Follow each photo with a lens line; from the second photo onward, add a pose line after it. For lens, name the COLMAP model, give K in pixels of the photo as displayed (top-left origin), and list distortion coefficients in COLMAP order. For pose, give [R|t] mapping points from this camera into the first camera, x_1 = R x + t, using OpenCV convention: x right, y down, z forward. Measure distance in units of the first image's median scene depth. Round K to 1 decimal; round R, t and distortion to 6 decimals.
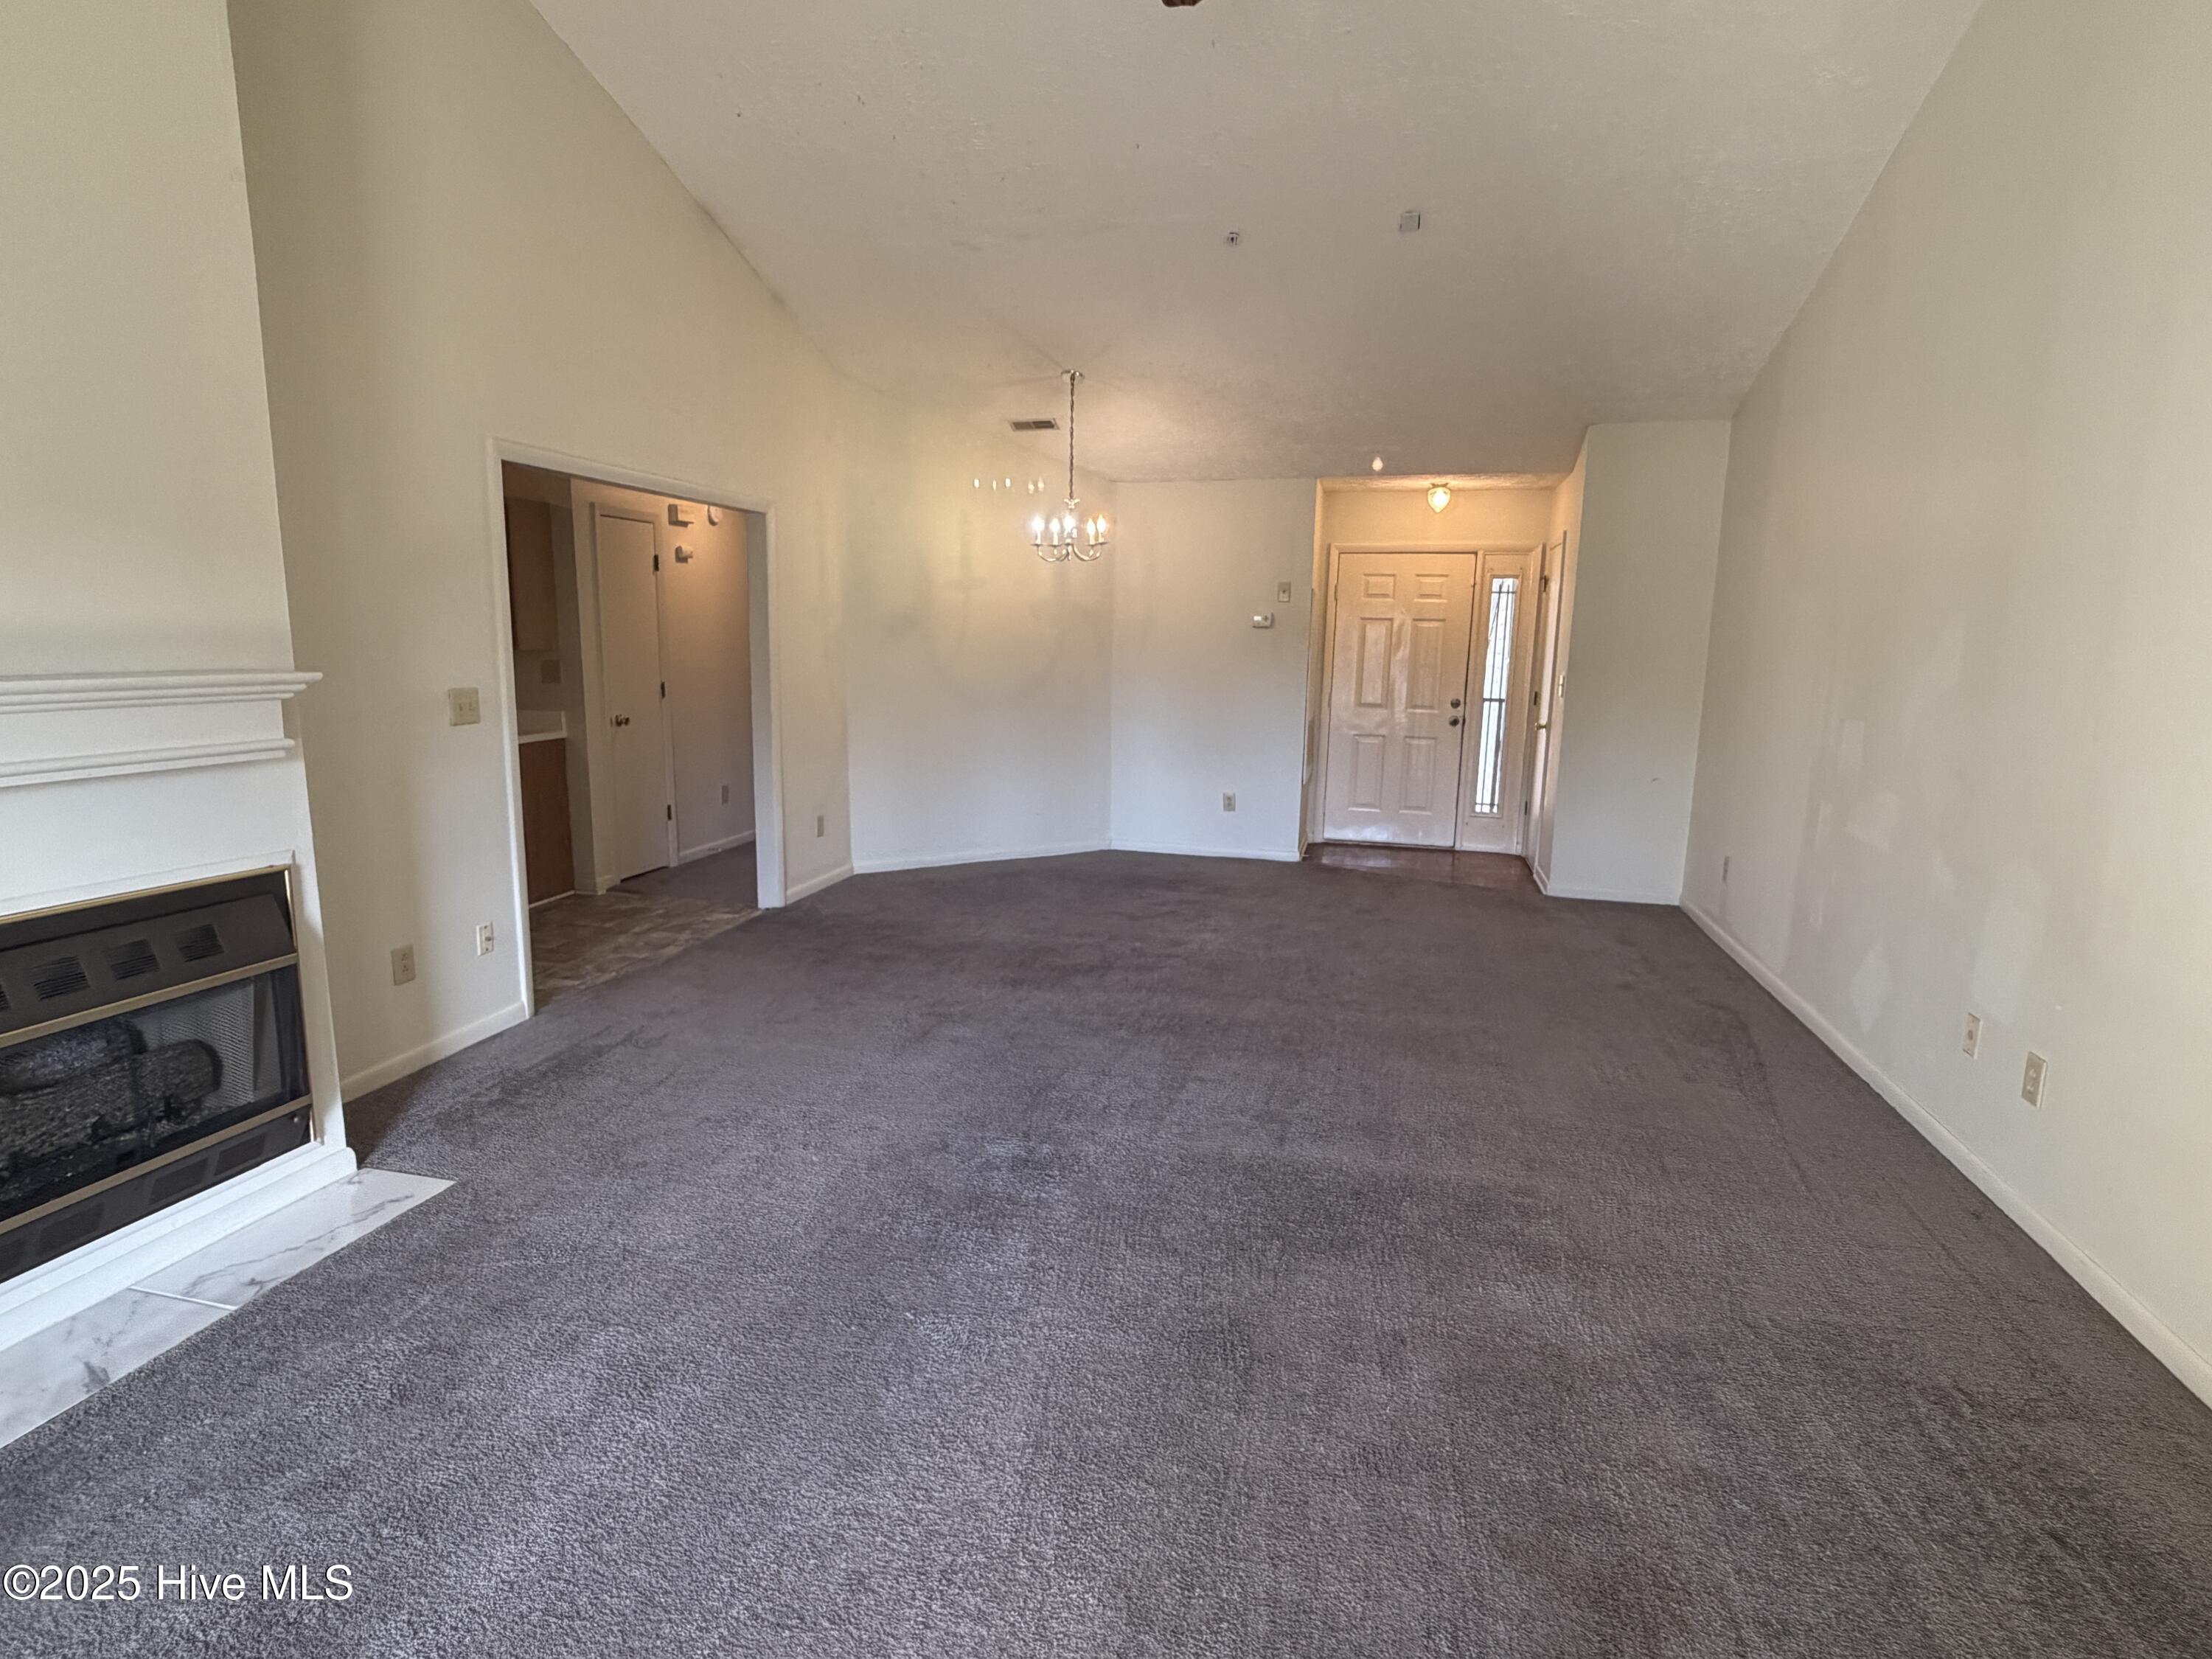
lens RADIAL K [[1129.1, 0, 1089.6], [0, 1129.1, 821.1], [0, 0, 1]] dist [0.000445, -0.000467]
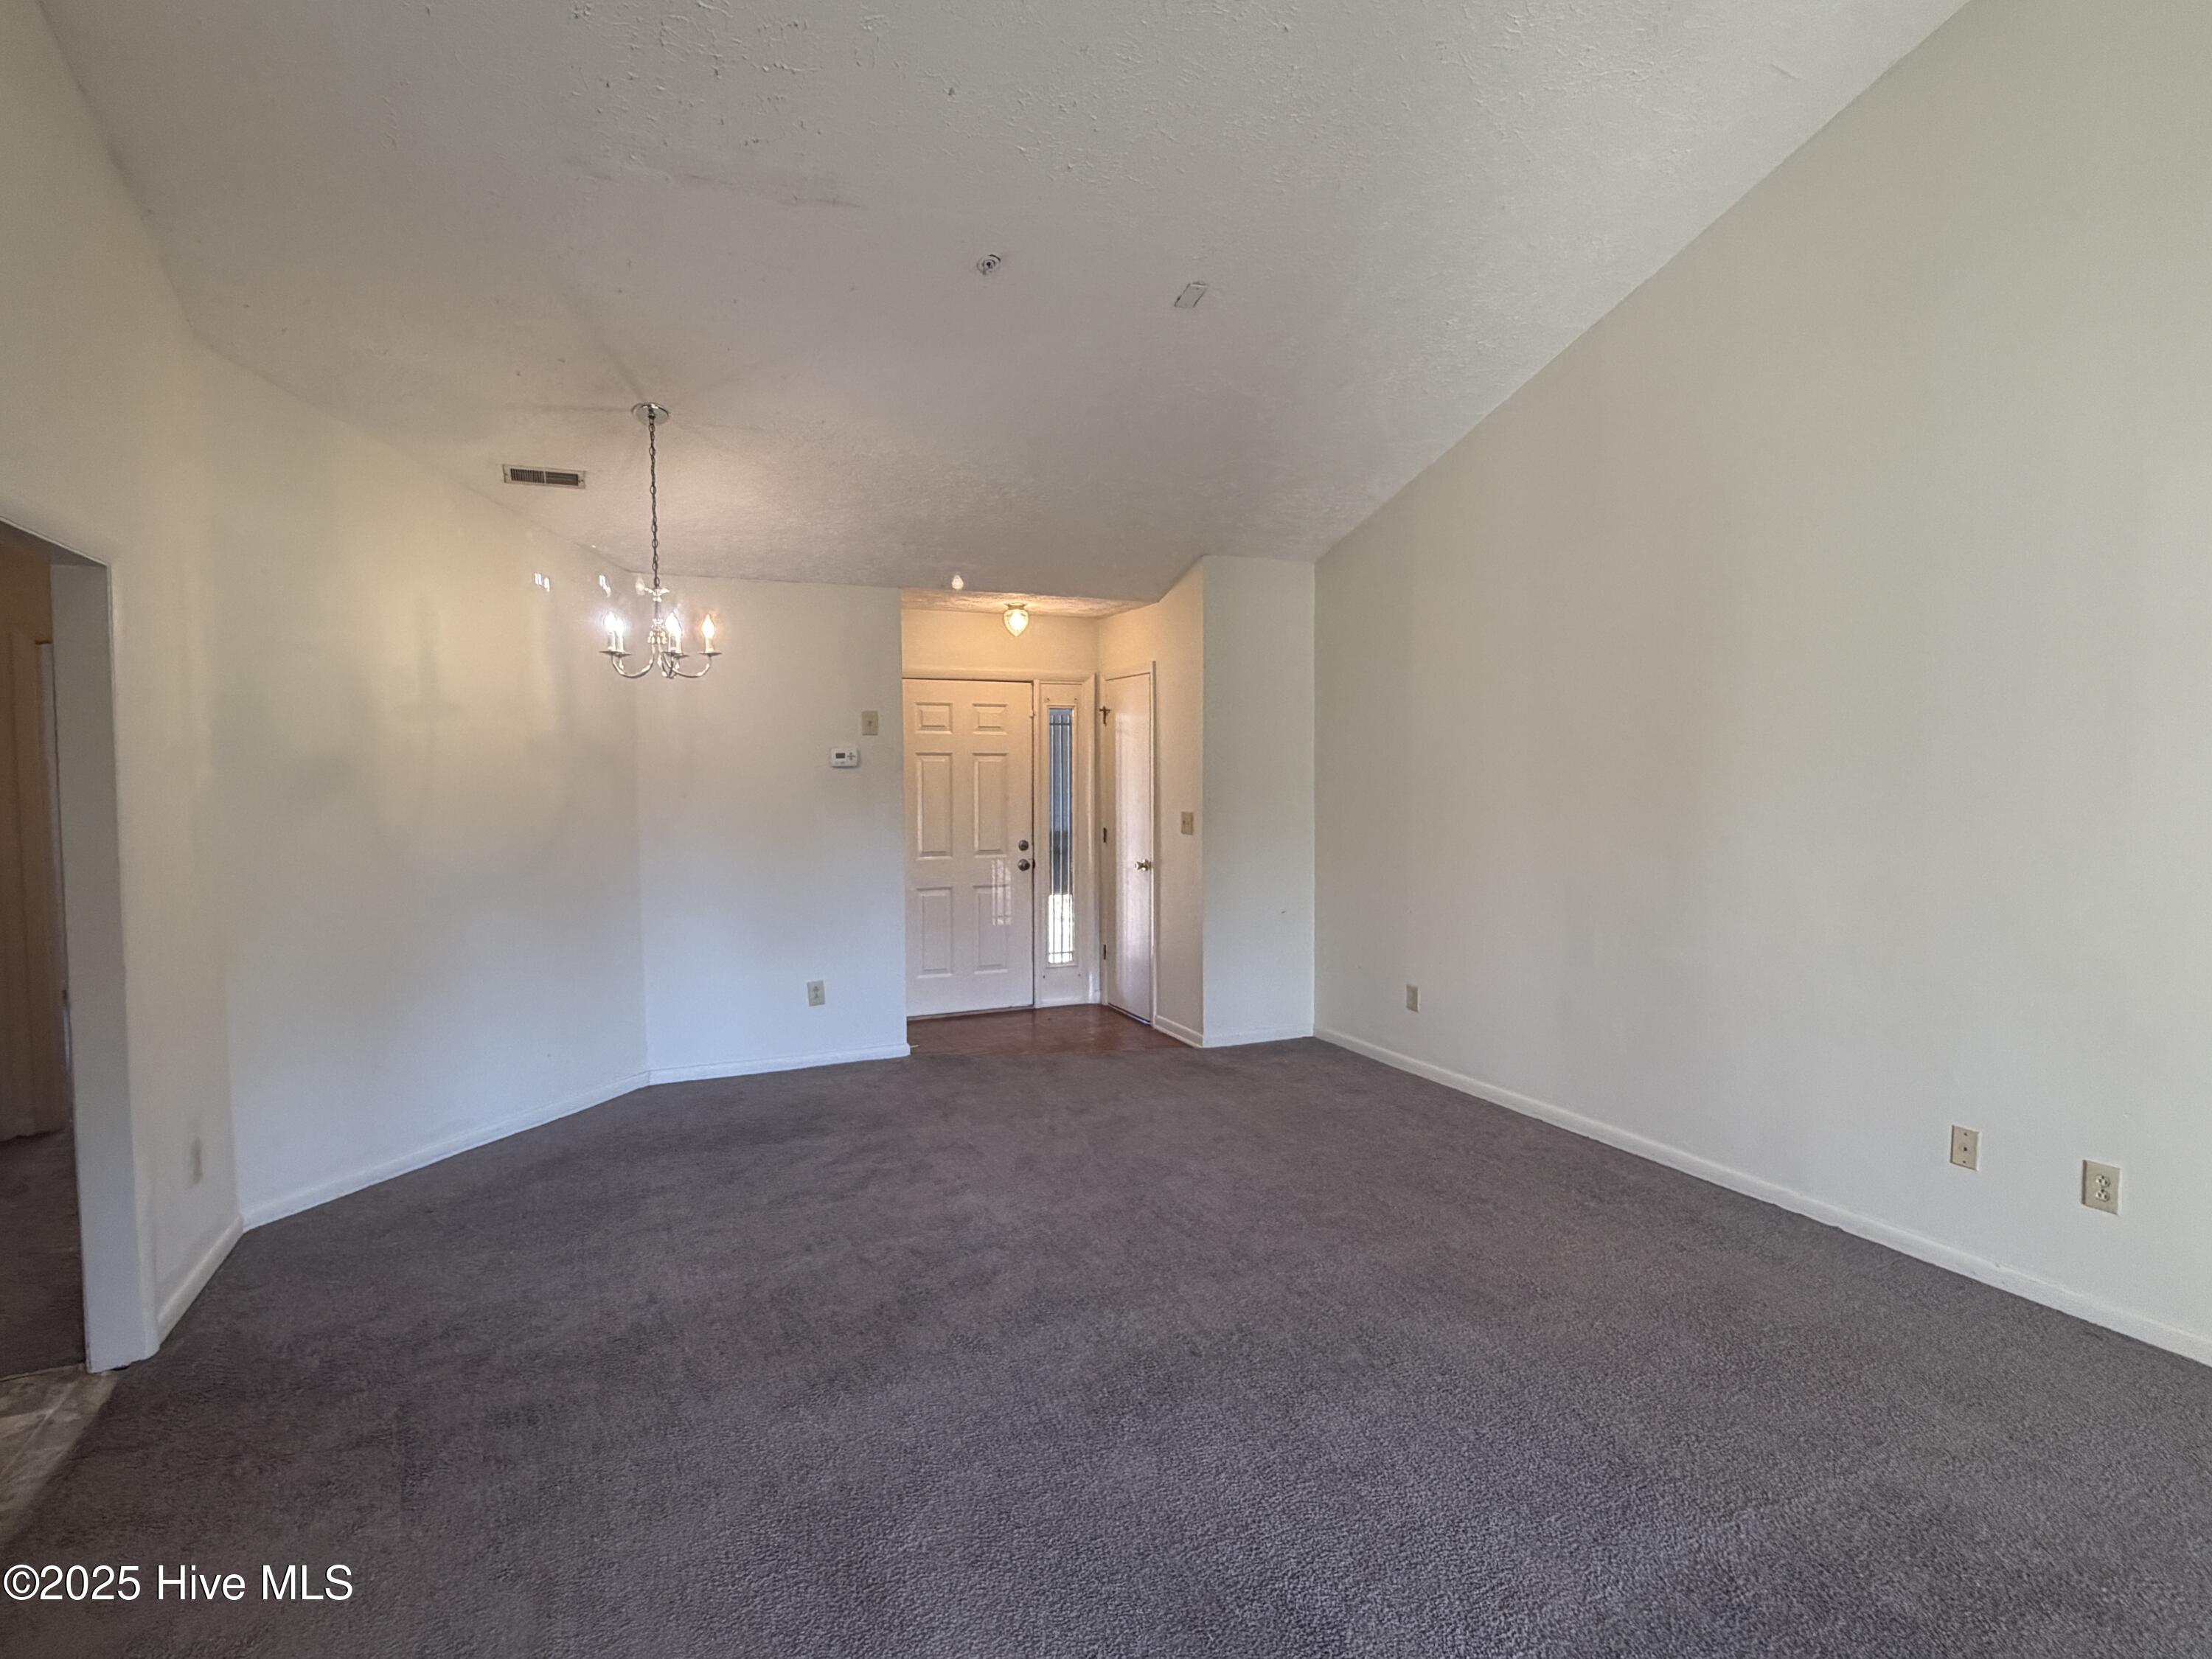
lens RADIAL K [[1129.1, 0, 1089.6], [0, 1129.1, 821.1], [0, 0, 1]] dist [0.000445, -0.000467]
pose [[0.776442, -0.051961, 0.628043, -0.224338], [0.121161, 0.990311, -0.067856, -0.063155], [-0.618432, 0.128781, 0.775214, 0.301666]]
